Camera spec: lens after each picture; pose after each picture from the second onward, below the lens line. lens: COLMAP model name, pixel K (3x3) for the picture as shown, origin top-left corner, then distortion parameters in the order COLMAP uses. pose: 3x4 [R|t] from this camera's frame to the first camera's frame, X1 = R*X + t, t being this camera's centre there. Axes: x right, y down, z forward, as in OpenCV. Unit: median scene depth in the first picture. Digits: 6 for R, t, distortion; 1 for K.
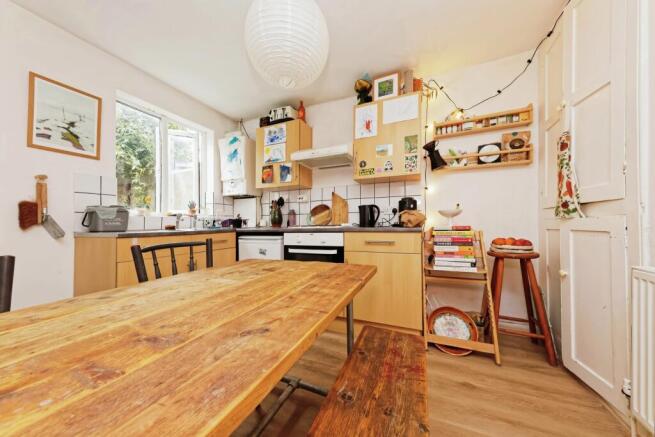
lens RADIAL K [[222.5, 0, 324.5], [0, 222.5, 218.8], [0, 0, 1]] dist [0.007127, -0.000108]
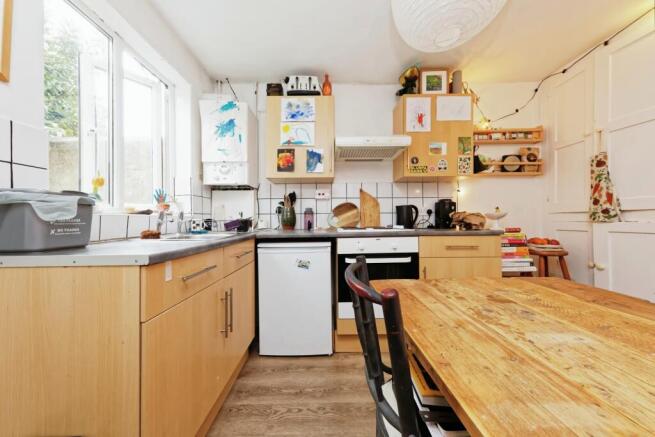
lens RADIAL K [[222.5, 0, 324.5], [0, 222.5, 218.8], [0, 0, 1]] dist [0.007127, -0.000108]
pose [[0.915108, 0.006045, 0.403165, -0.533597], [-0.009152, 0.999941, 0.005780, -0.008545], [-0.403106, -0.008979, 0.915109, 0.311464]]
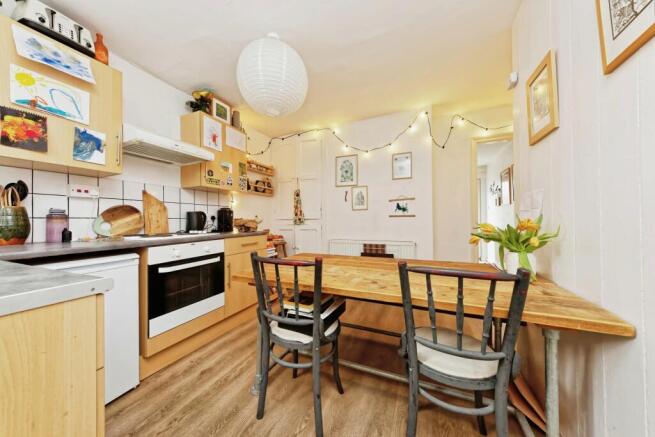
lens RADIAL K [[222.5, 0, 324.5], [0, 222.5, 218.8], [0, 0, 1]] dist [0.007127, -0.000108]
pose [[0.000944, 0.017736, 0.999842, -0.869504], [-0.009735, 0.999795, -0.017726, -0.018591], [-0.999952, -0.009717, 0.001117, 0.461578]]
